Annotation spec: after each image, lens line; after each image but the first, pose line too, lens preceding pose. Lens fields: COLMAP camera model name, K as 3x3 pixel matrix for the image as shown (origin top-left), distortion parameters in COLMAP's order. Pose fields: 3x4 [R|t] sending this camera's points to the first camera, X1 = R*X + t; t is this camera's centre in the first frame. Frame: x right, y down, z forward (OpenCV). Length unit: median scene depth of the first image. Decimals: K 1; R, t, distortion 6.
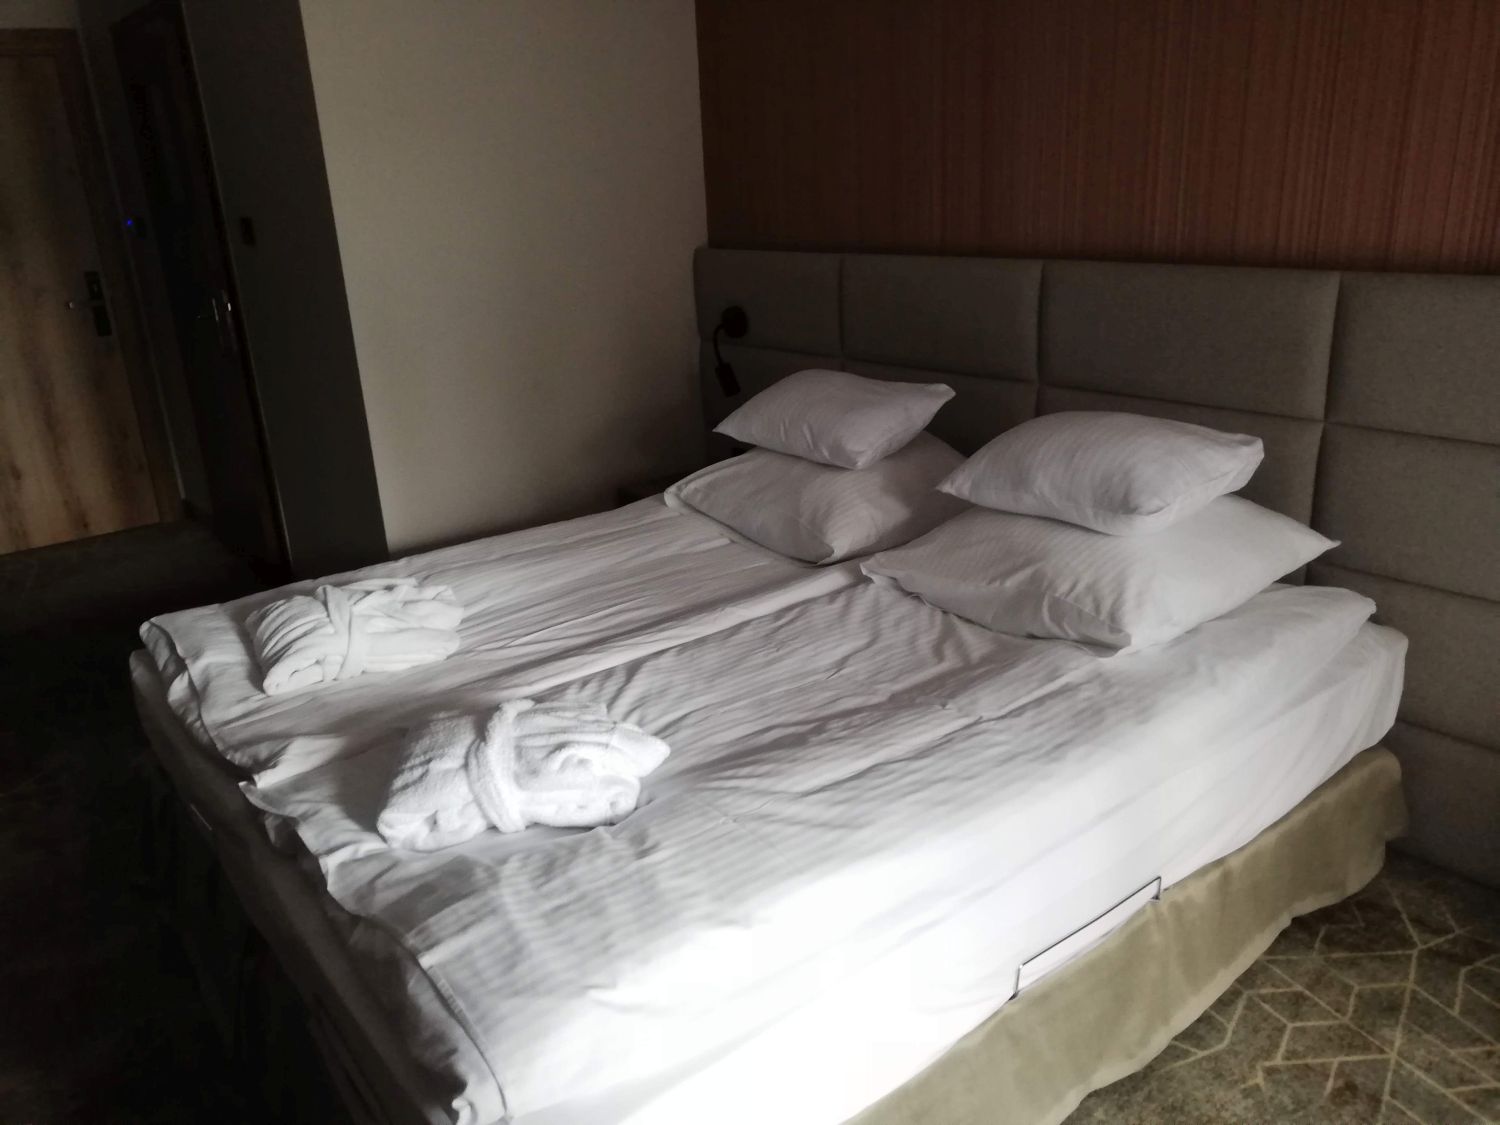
lens RADIAL K [[1124.8, 0, 760.3], [0, 1124.8, 554.7], [0, 0, 1]] dist [0.007690, -0.014564]
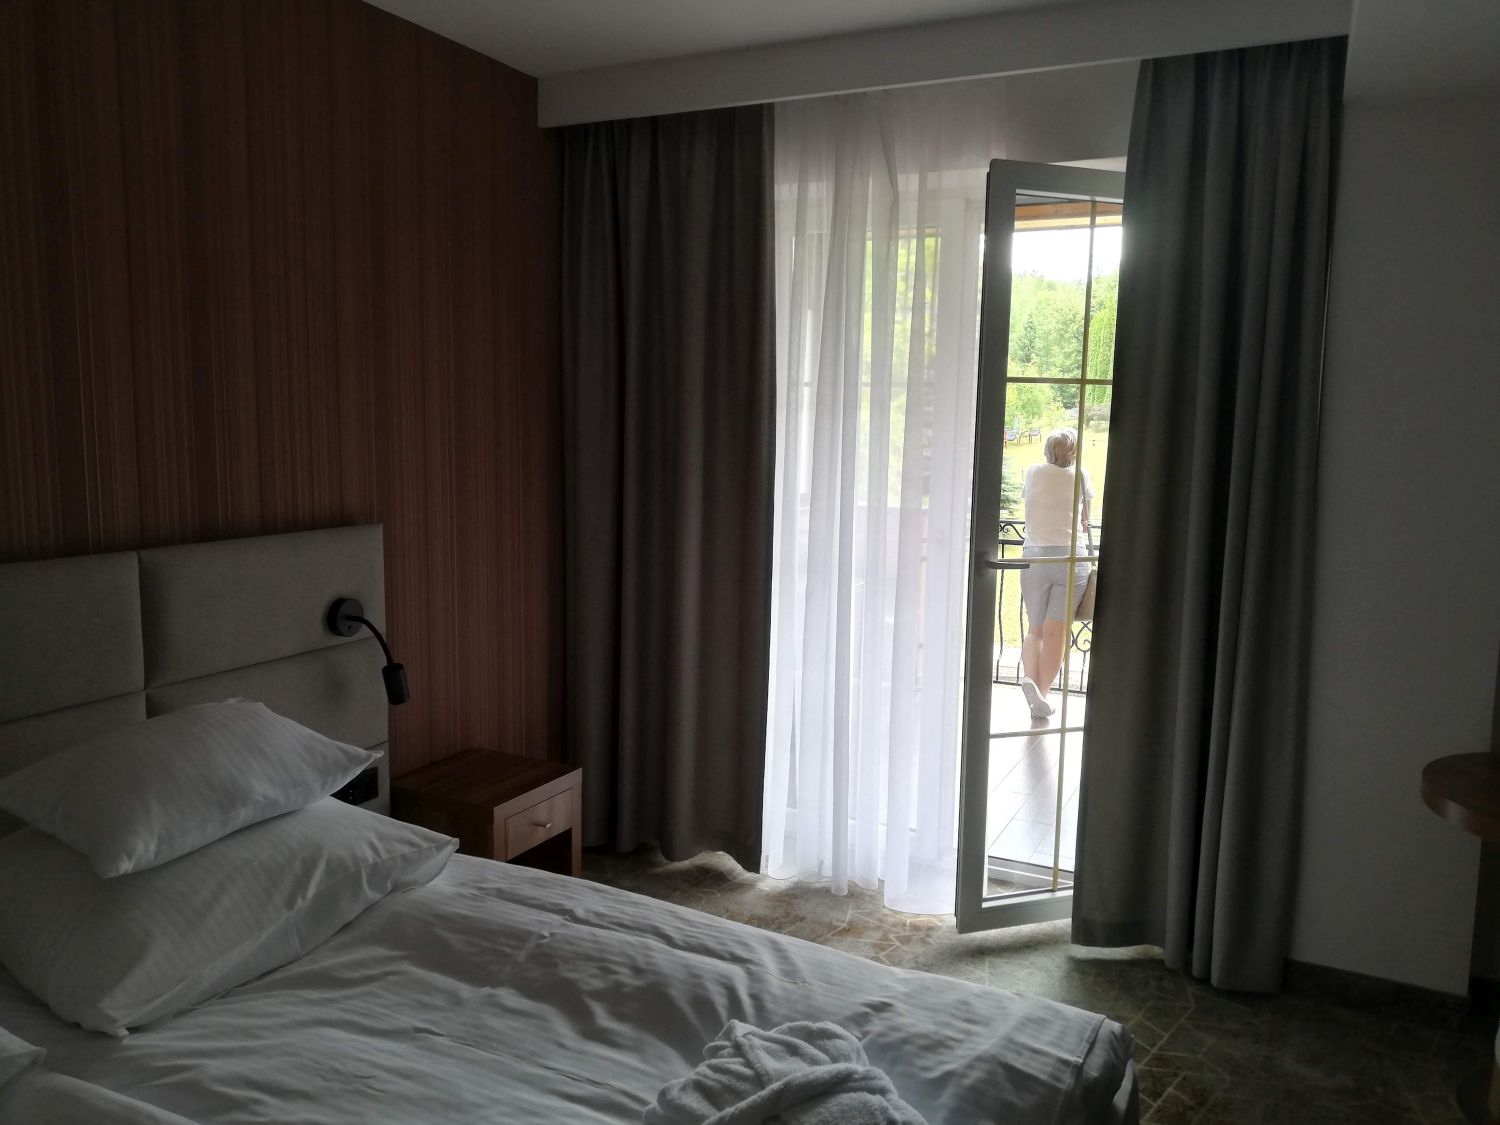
lens RADIAL K [[1124.8, 0, 760.3], [0, 1124.8, 554.7], [0, 0, 1]] dist [0.007690, -0.014564]
pose [[-0.425287, -0.070587, 0.902302, -0.771136], [0.287725, 0.934689, 0.208736, -0.330089], [-0.858106, 0.348387, -0.377202, 0.982905]]
